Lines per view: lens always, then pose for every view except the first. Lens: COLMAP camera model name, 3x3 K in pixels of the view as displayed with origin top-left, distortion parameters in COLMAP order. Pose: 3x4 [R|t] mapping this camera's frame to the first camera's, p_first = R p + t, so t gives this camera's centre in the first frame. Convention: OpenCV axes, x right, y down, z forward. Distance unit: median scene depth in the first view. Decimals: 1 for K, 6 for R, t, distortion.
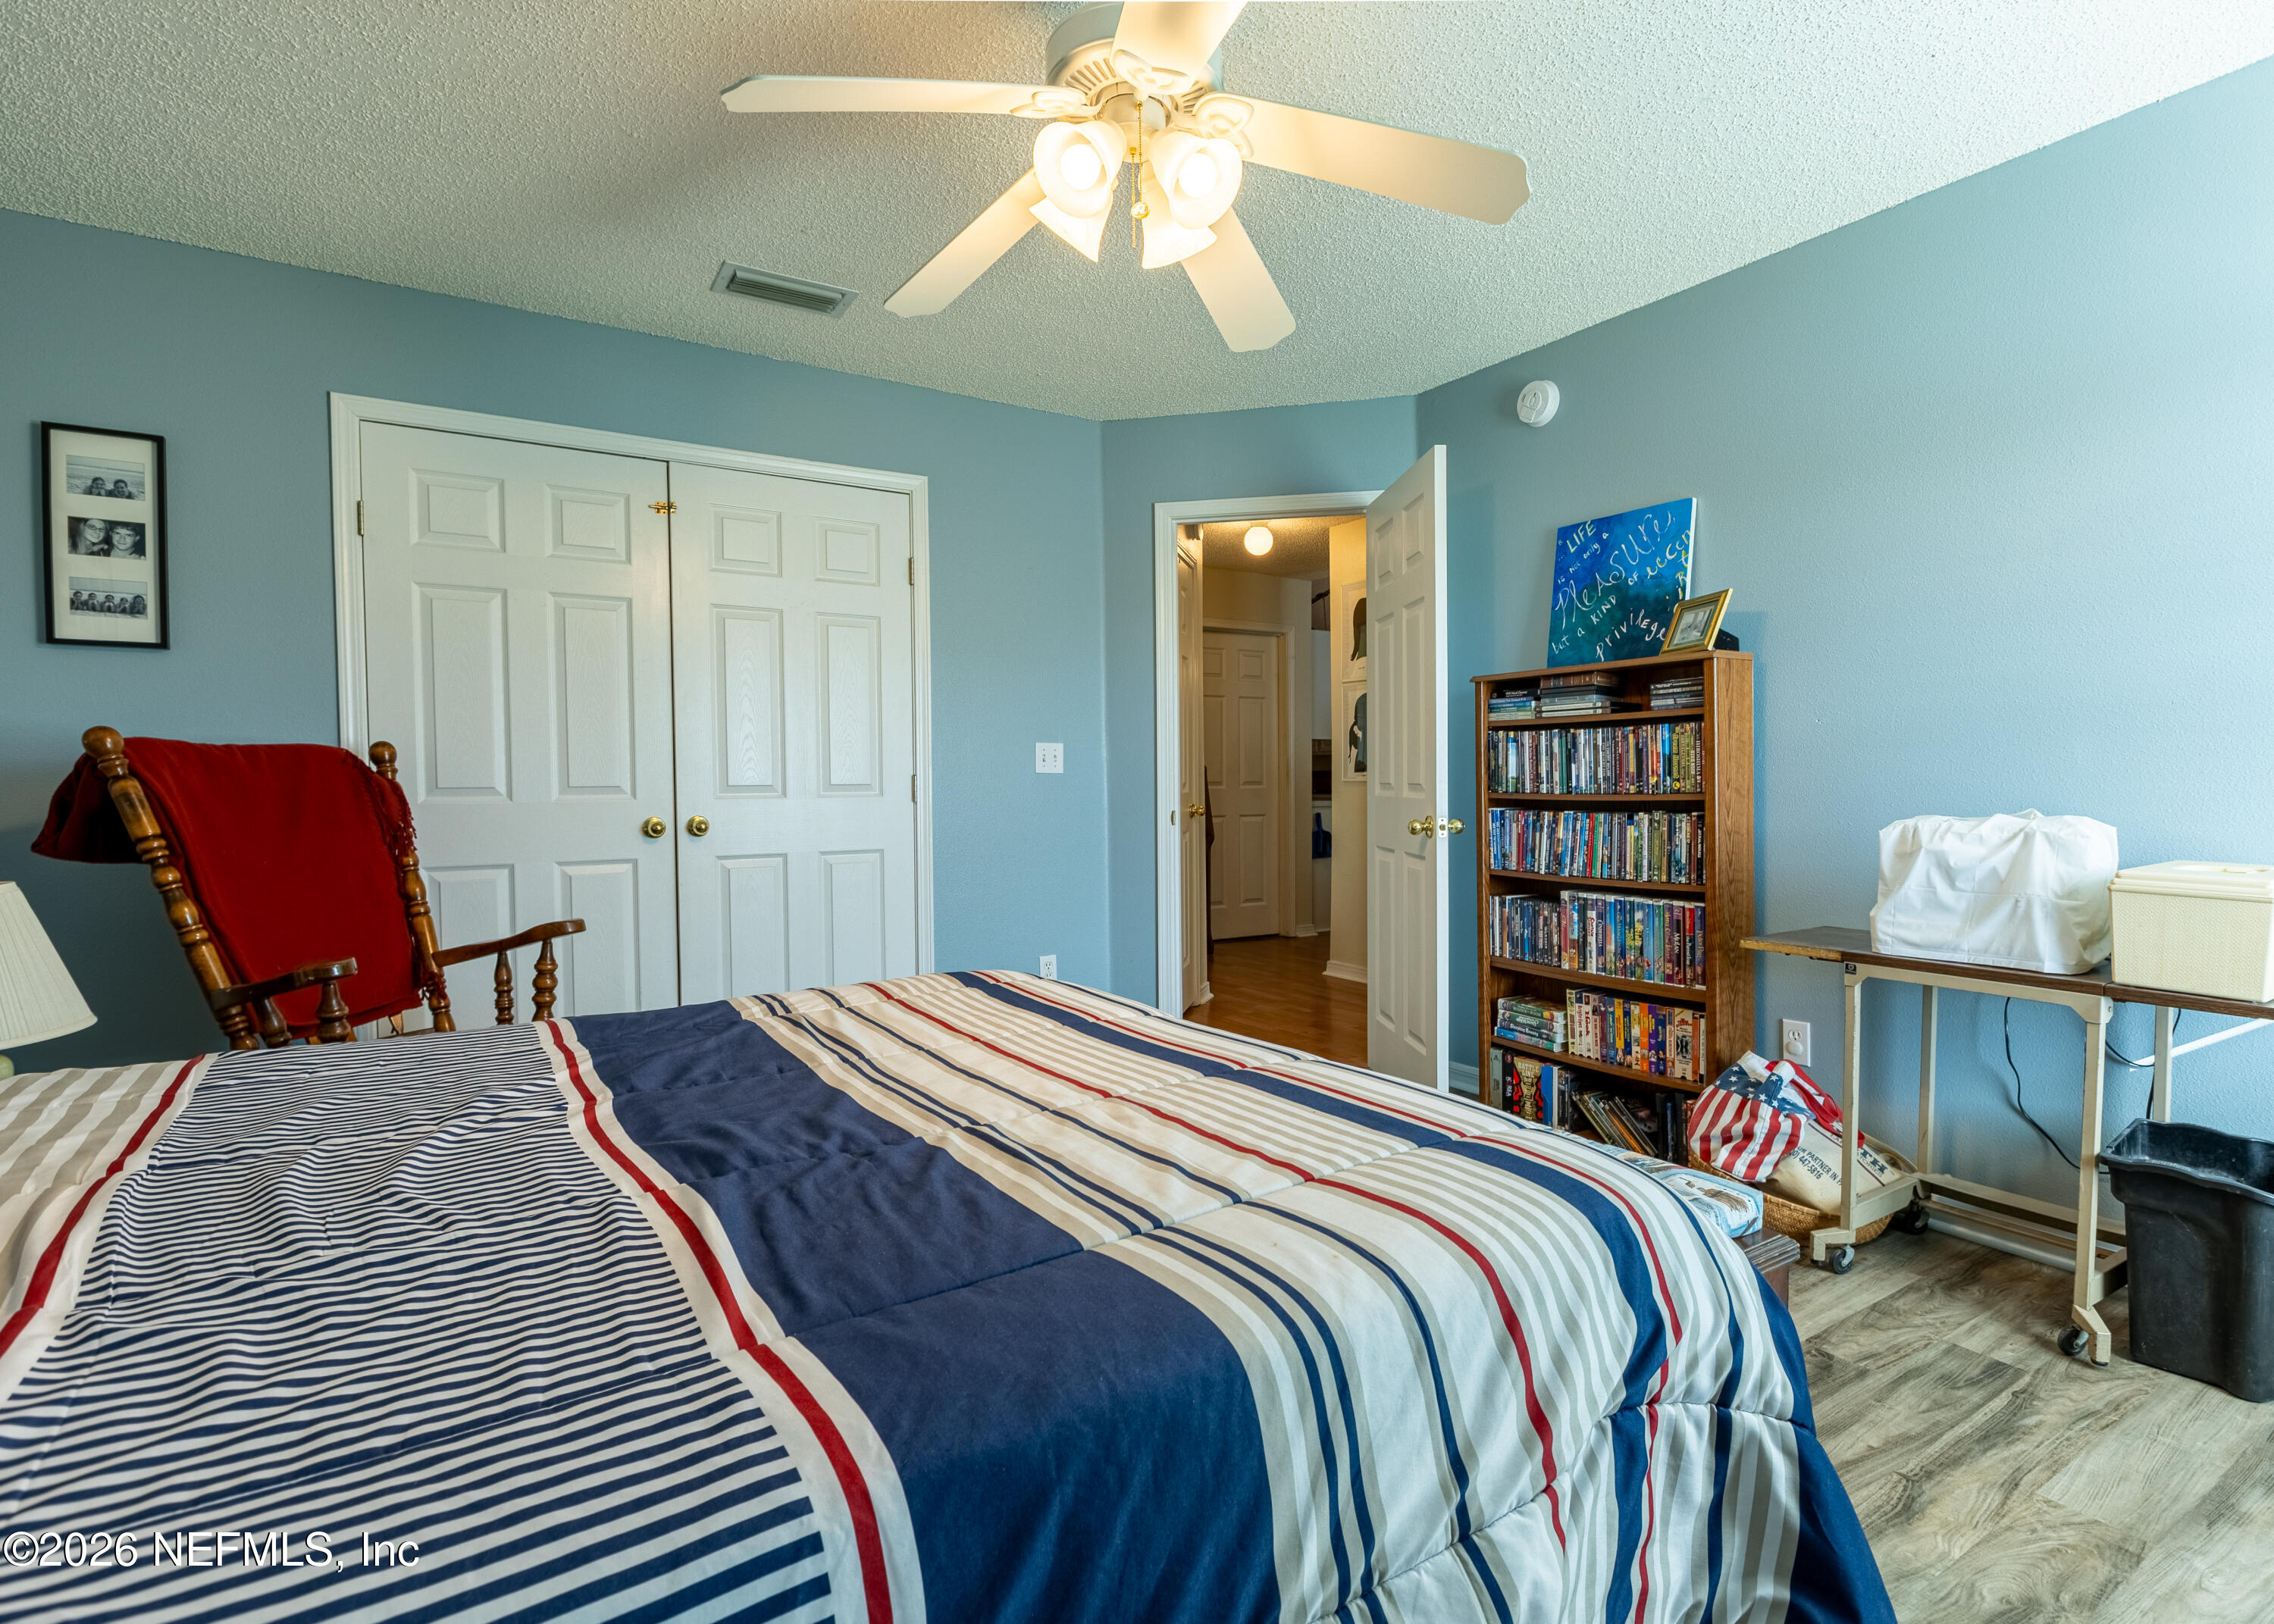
lens RADIAL K [[1139.3, 0, 1138.4], [0, 1139.3, 806.1], [0, 0, 1]] dist [0.001990, 0.000063]
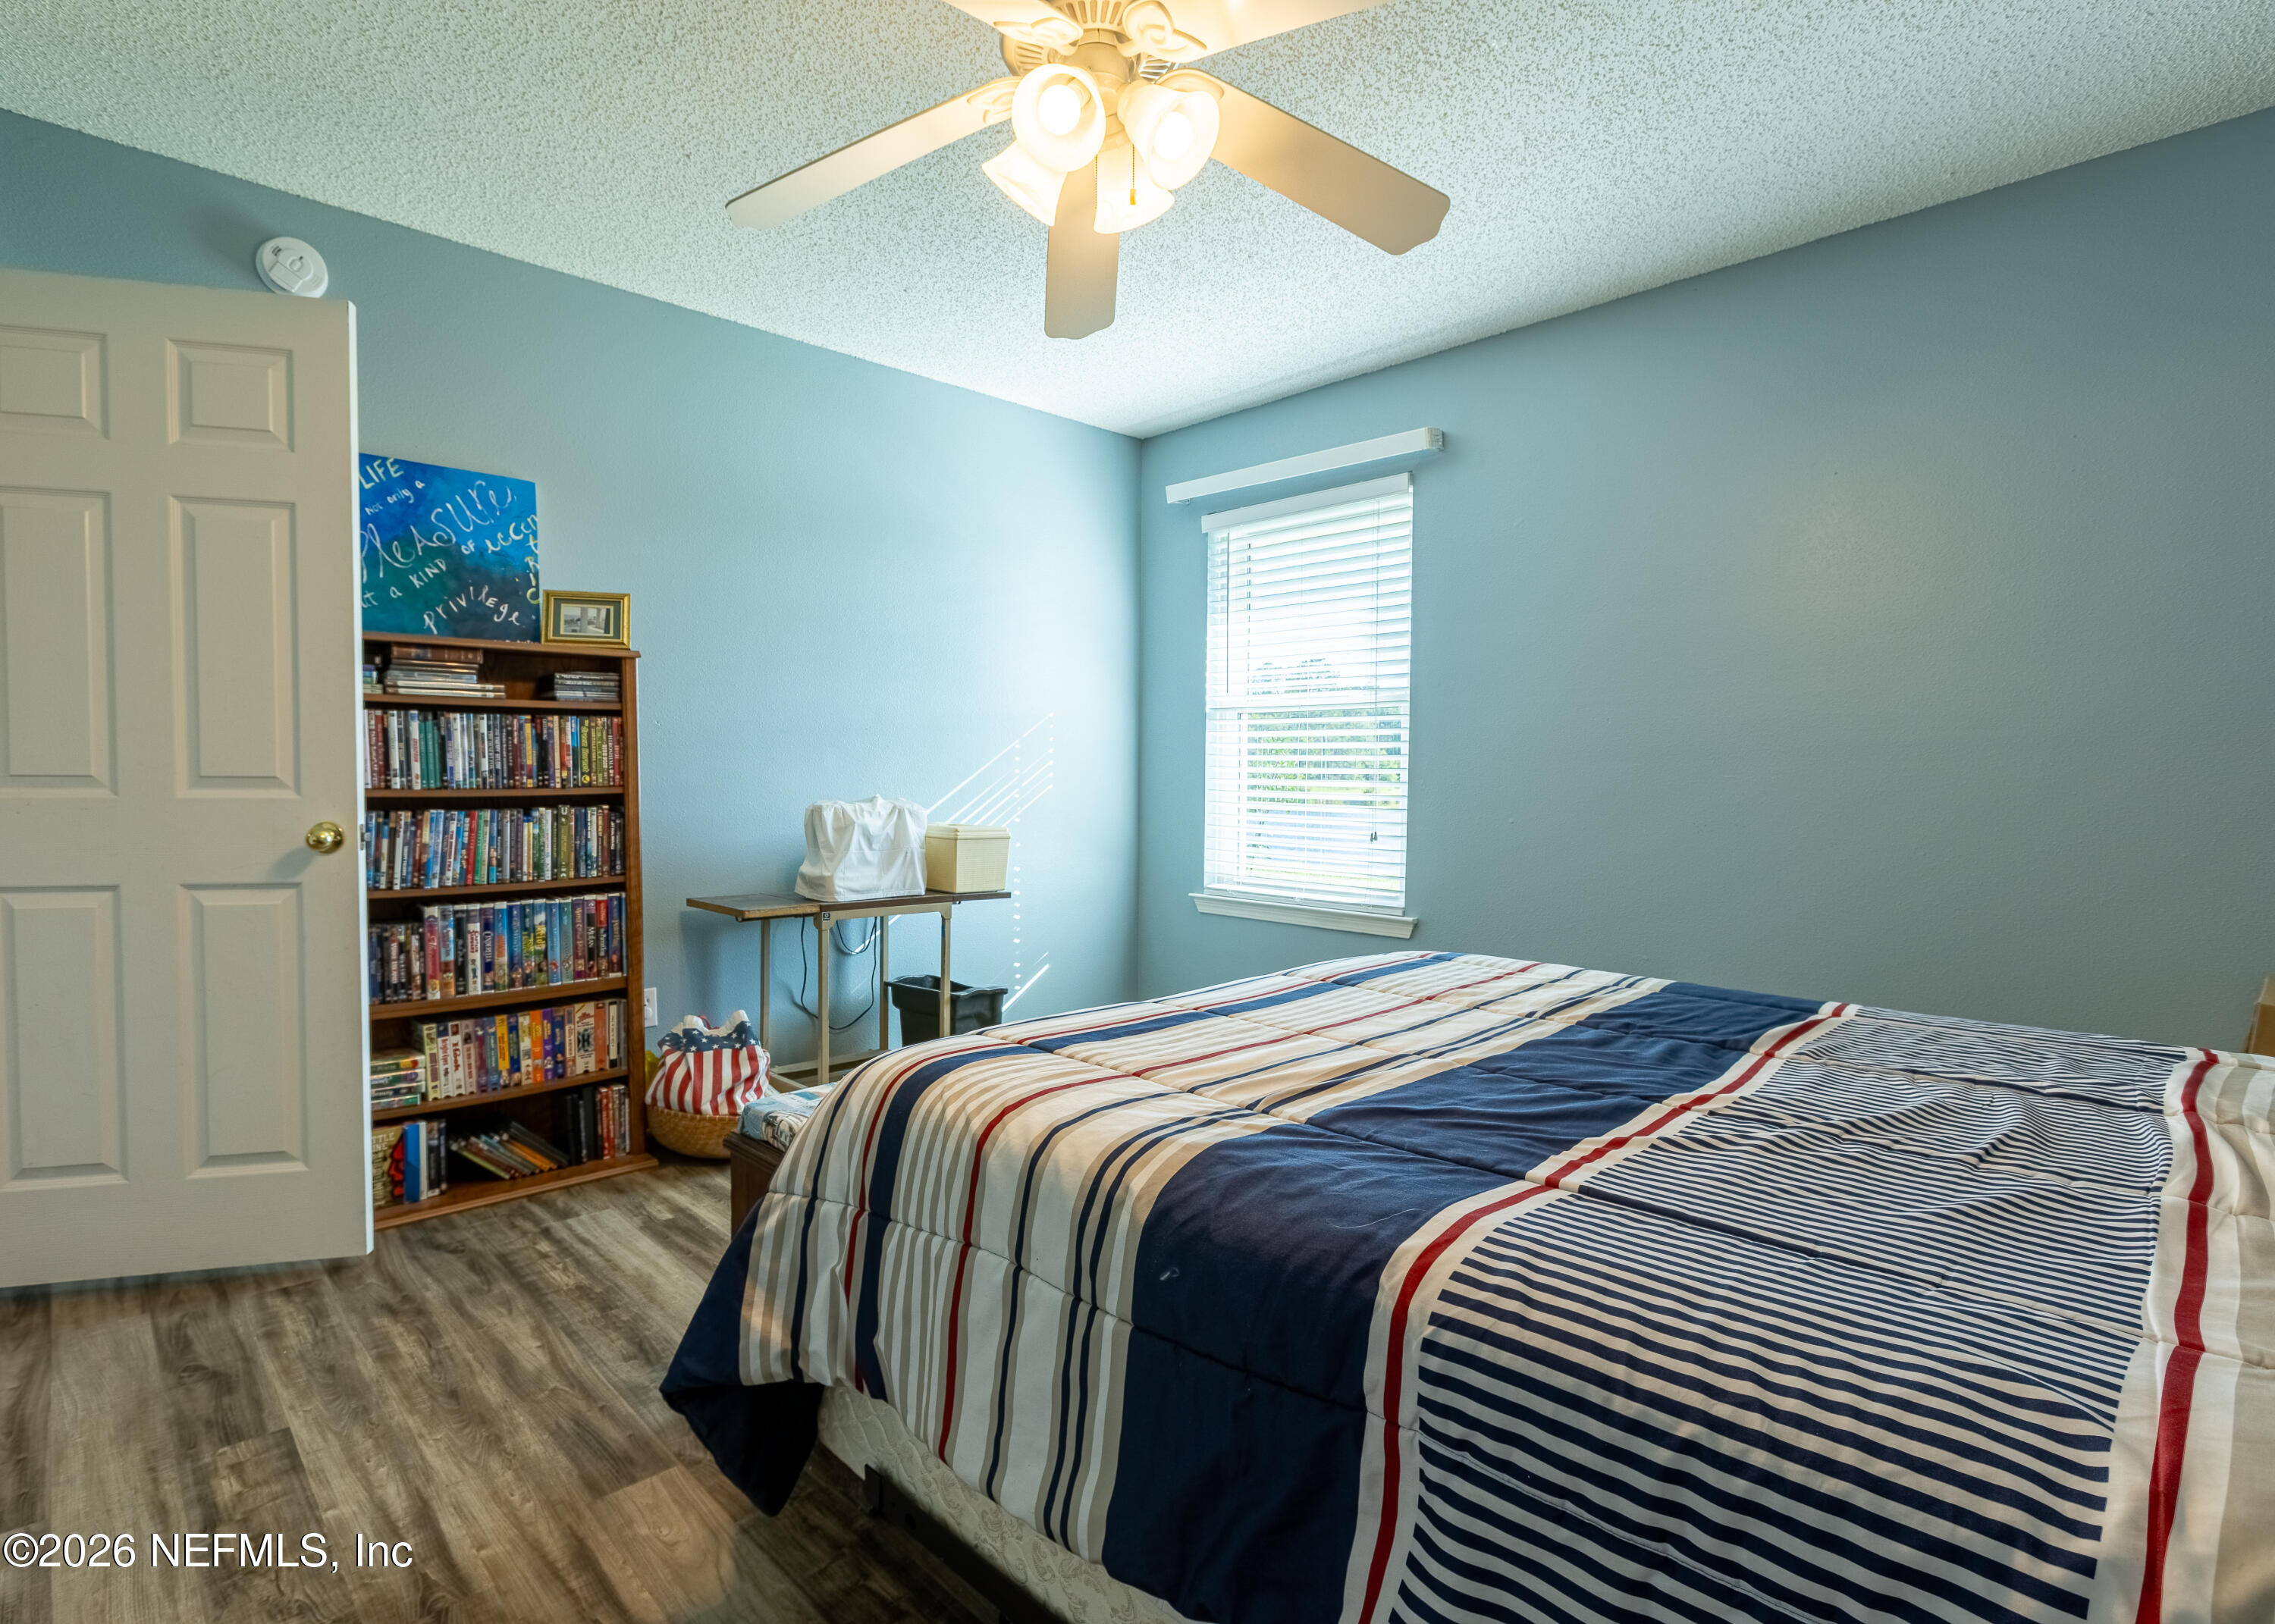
lens RADIAL K [[1139.9, 0, 1142.4], [0, 1139.9, 816.4], [0, 0, 1]] dist [0.001990, 0.000063]
pose [[-0.212668, -0.028120, 0.976720, -0.571047], [0.020822, 0.999228, 0.033302, -0.008262], [-0.976903, 0.027420, -0.211918, 0.697777]]
